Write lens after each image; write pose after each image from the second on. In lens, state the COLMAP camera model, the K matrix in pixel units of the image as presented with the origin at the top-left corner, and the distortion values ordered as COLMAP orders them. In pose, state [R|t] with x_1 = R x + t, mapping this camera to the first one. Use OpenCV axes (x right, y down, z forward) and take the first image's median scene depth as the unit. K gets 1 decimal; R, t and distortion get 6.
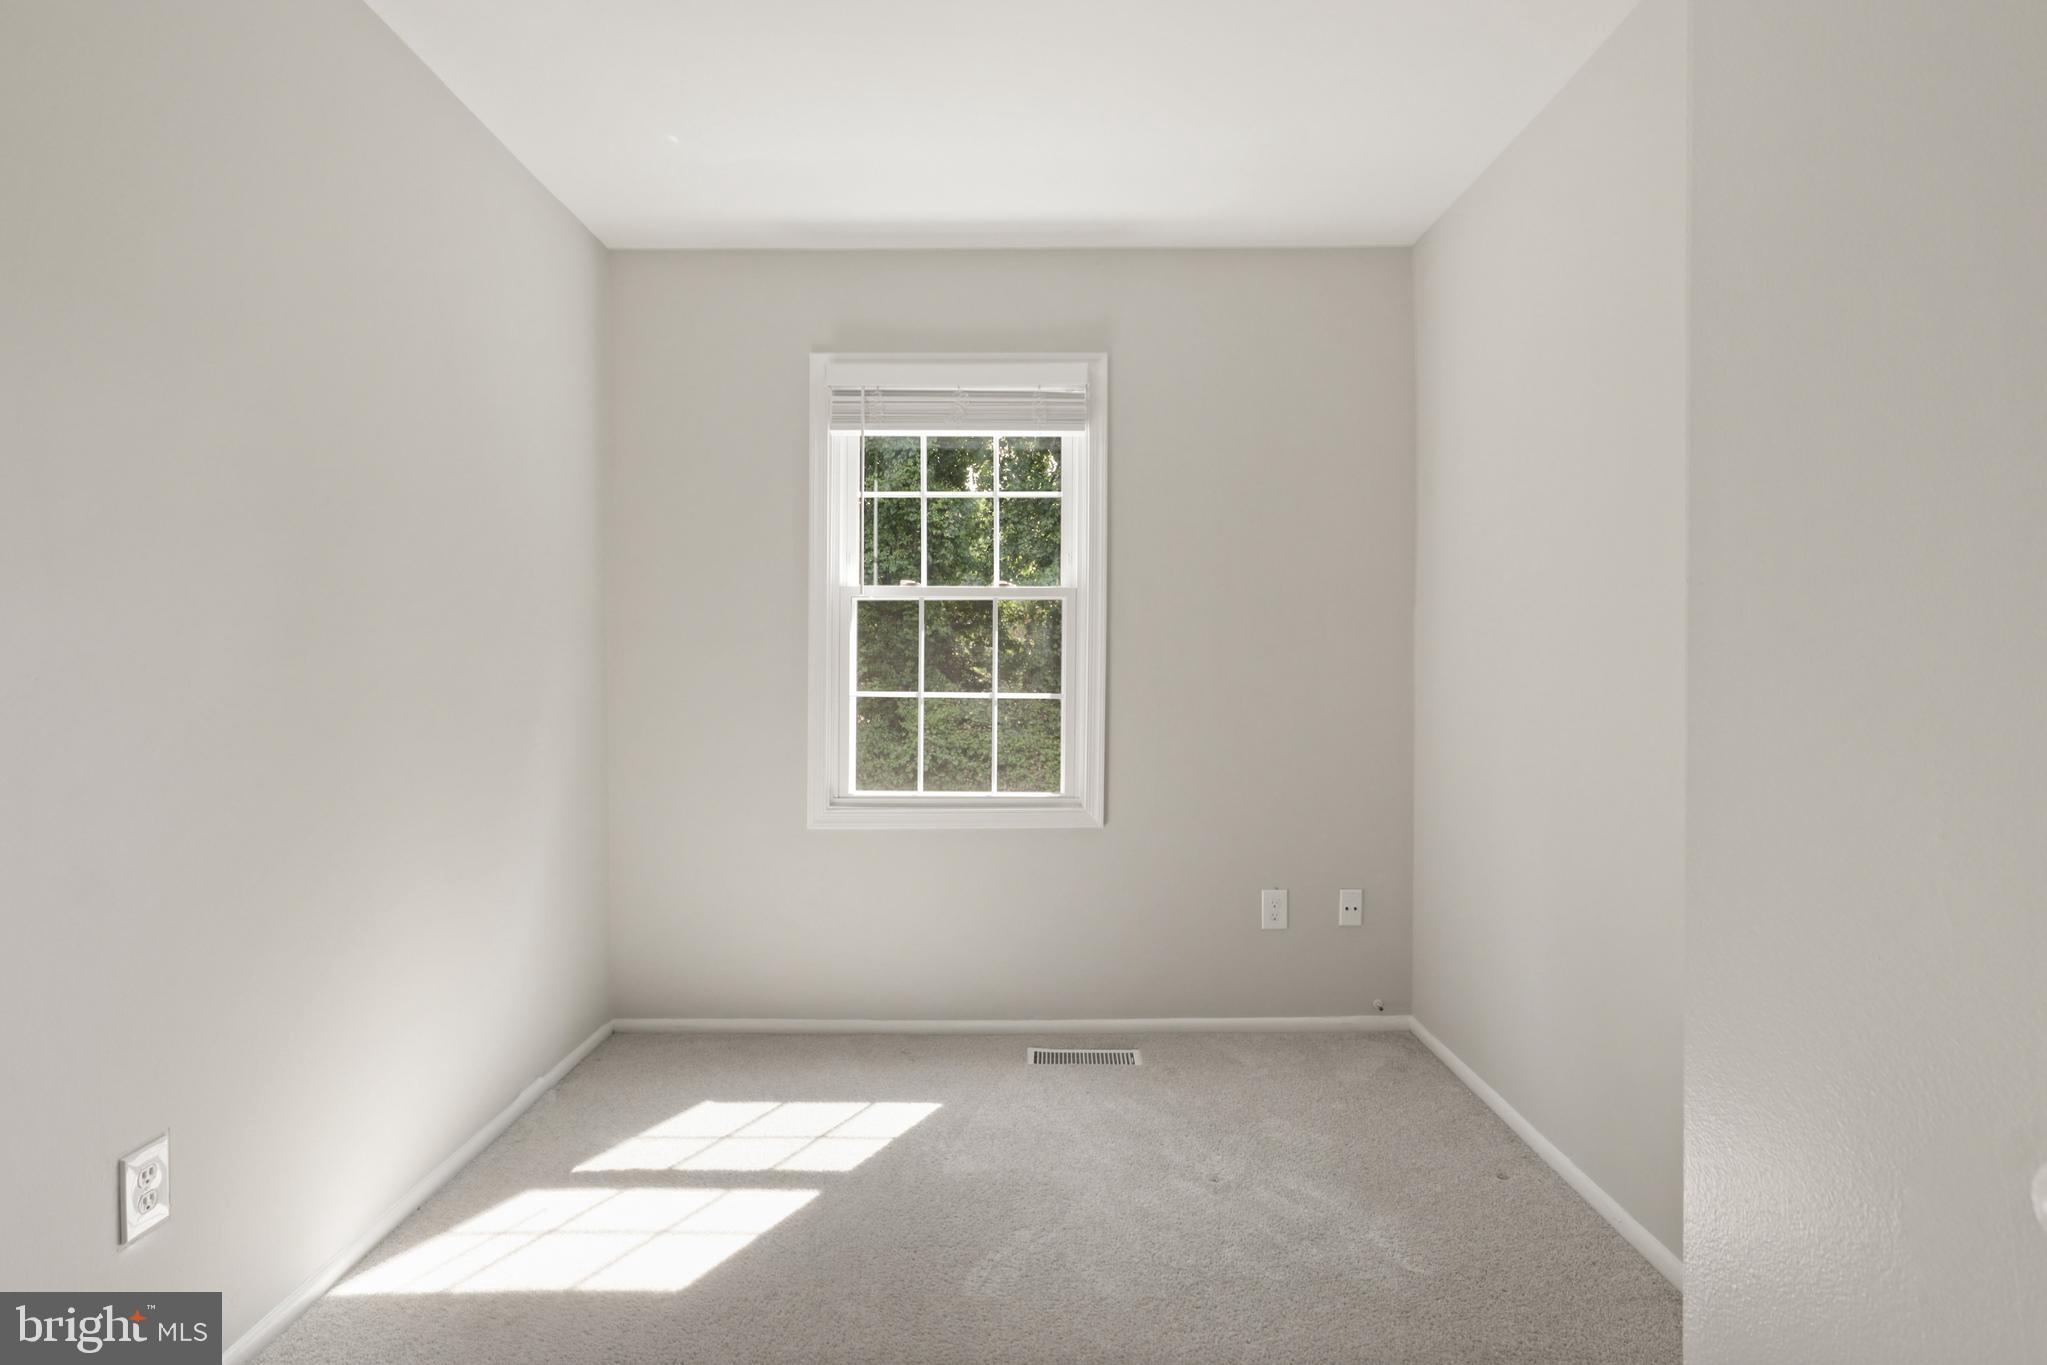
lens RADIAL K [[1062.9, 0, 1030.0], [0, 1062.9, 671.9], [0, 0, 1]] dist [-0.003422, 0.006365]
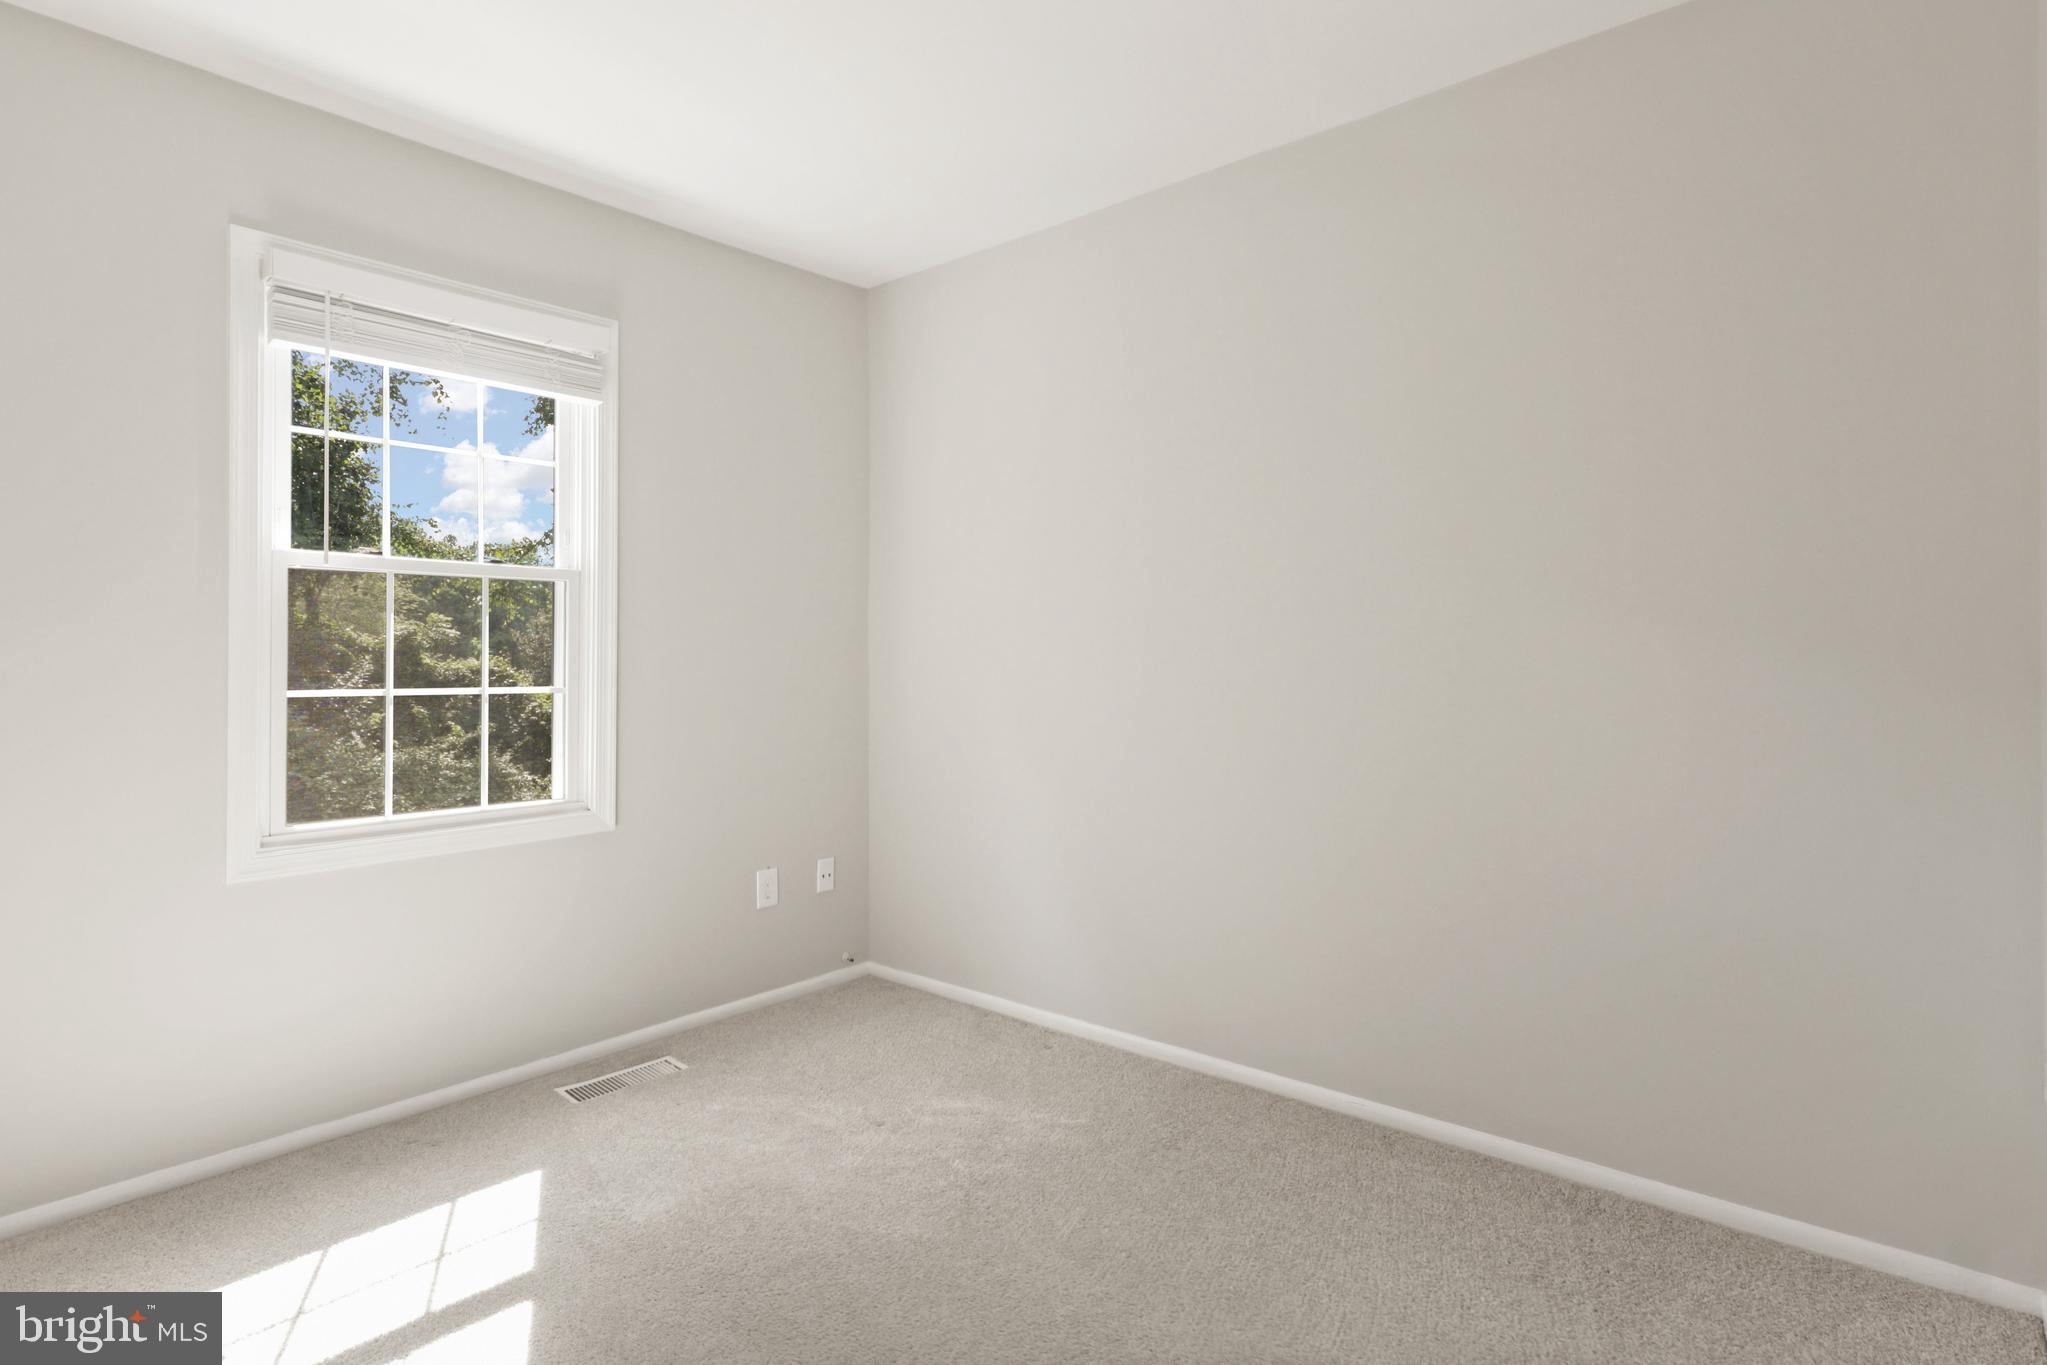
lens RADIAL K [[1090.8, 0, 999.9], [0, 1090.8, 645.7], [0, 0, 1]] dist [0.004056, 0.000950]
pose [[0.646218, 0.006059, 0.763129, -0.443107], [0.004984, 0.999914, -0.012159, -0.001556], [-0.763137, 0.011661, 0.646132, 0.125244]]
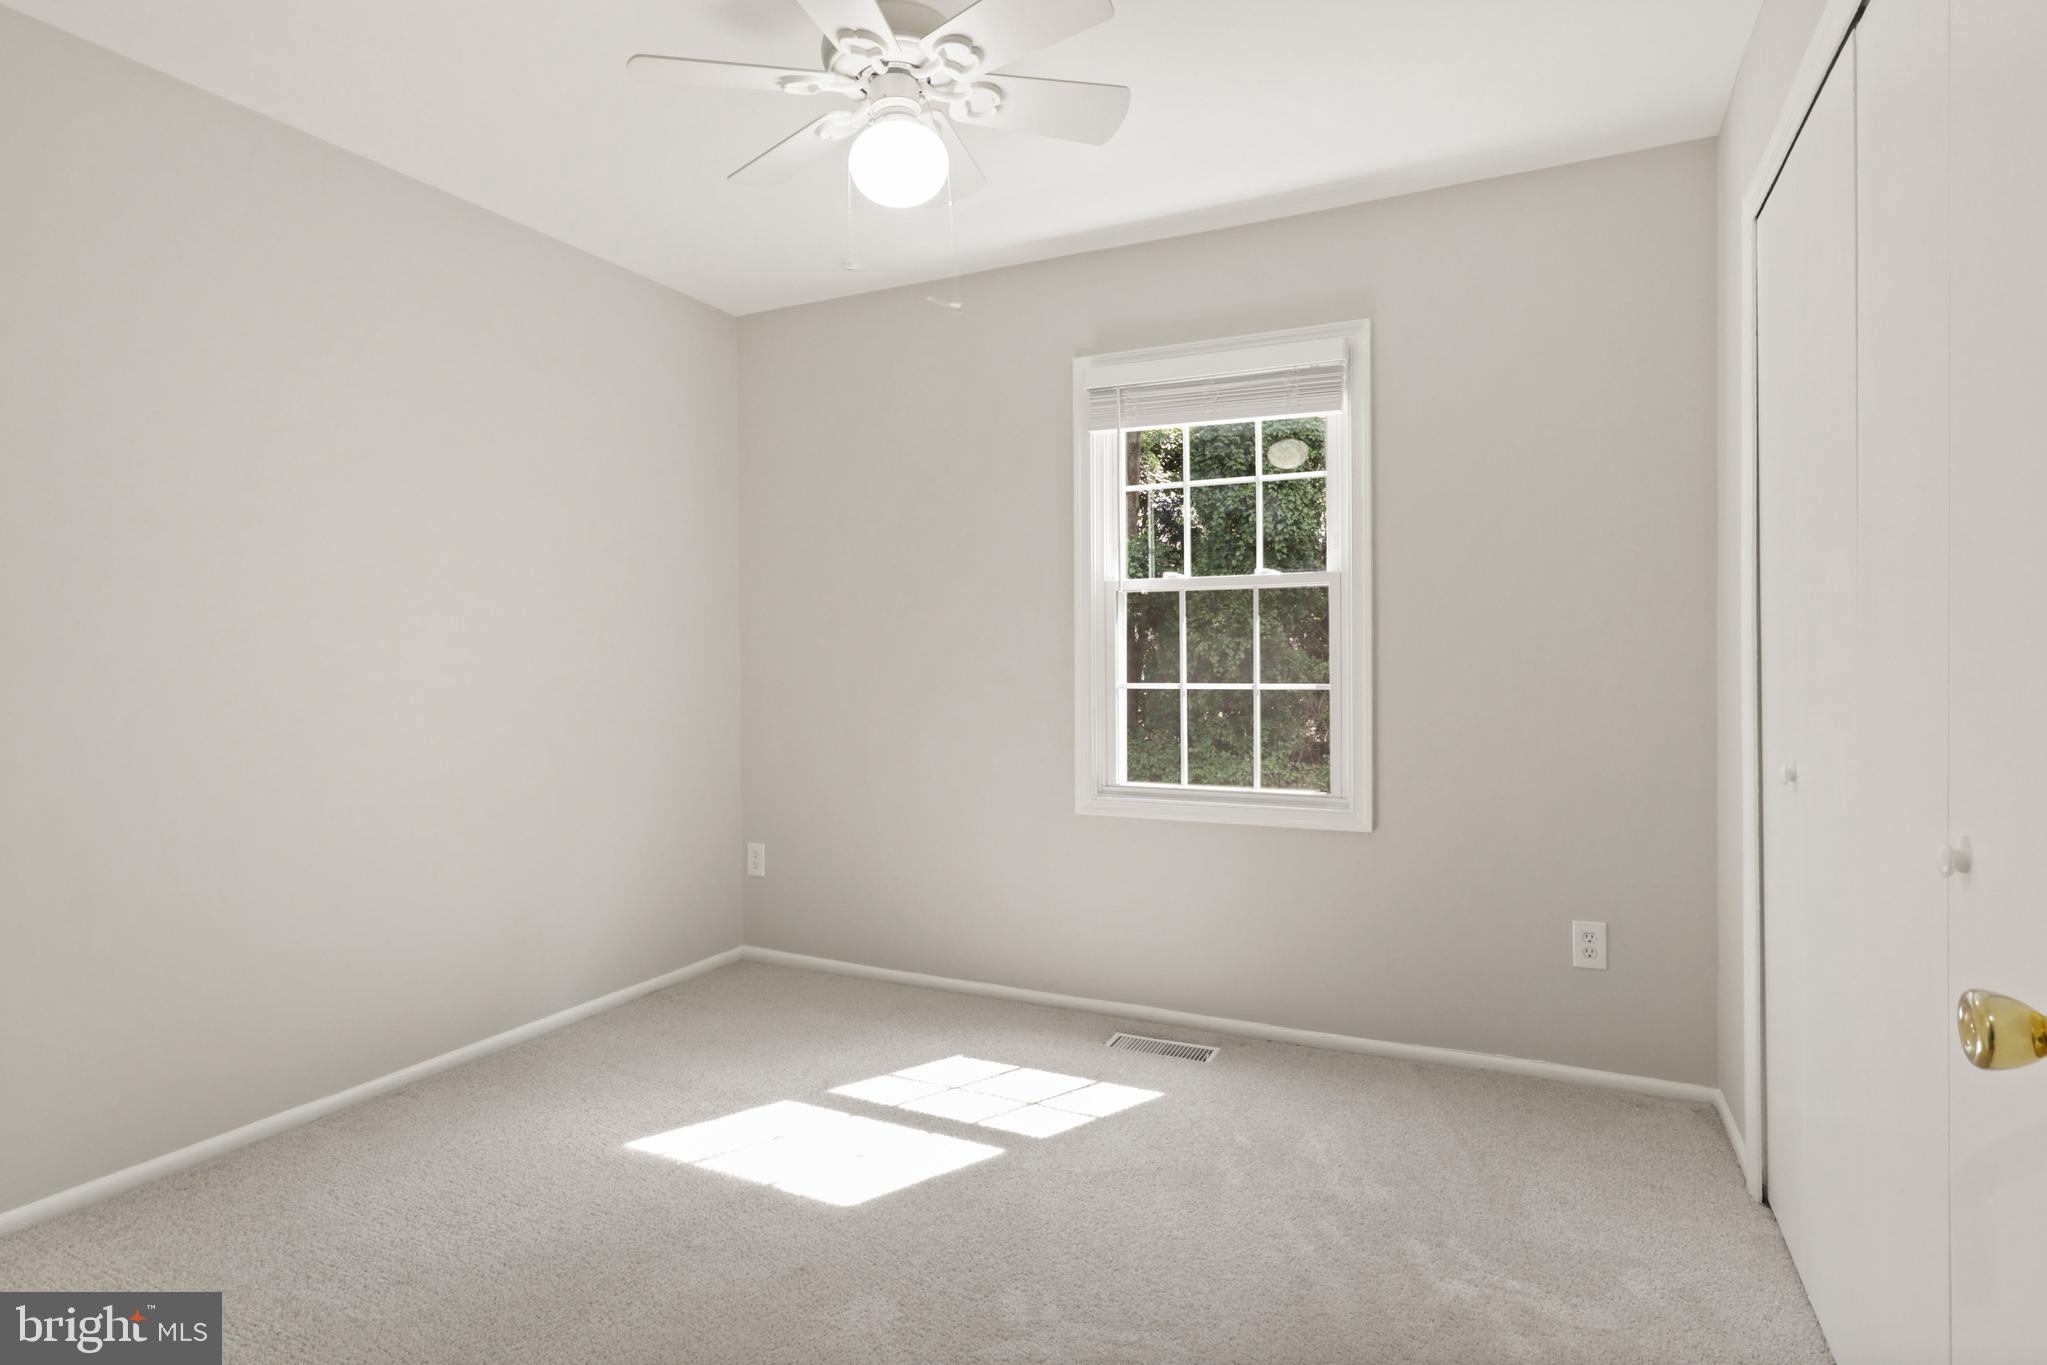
lens RADIAL K [[1062.9, 0, 1013.3], [0, 1062.9, 668.5], [0, 0, 1]] dist [-0.003422, 0.006365]
pose [[0.899092, 0.000433, -0.437760, 0.198545], [-0.002644, 0.999987, -0.004442, 0.009714], [0.437752, 0.005151, 0.899081, 0.035462]]
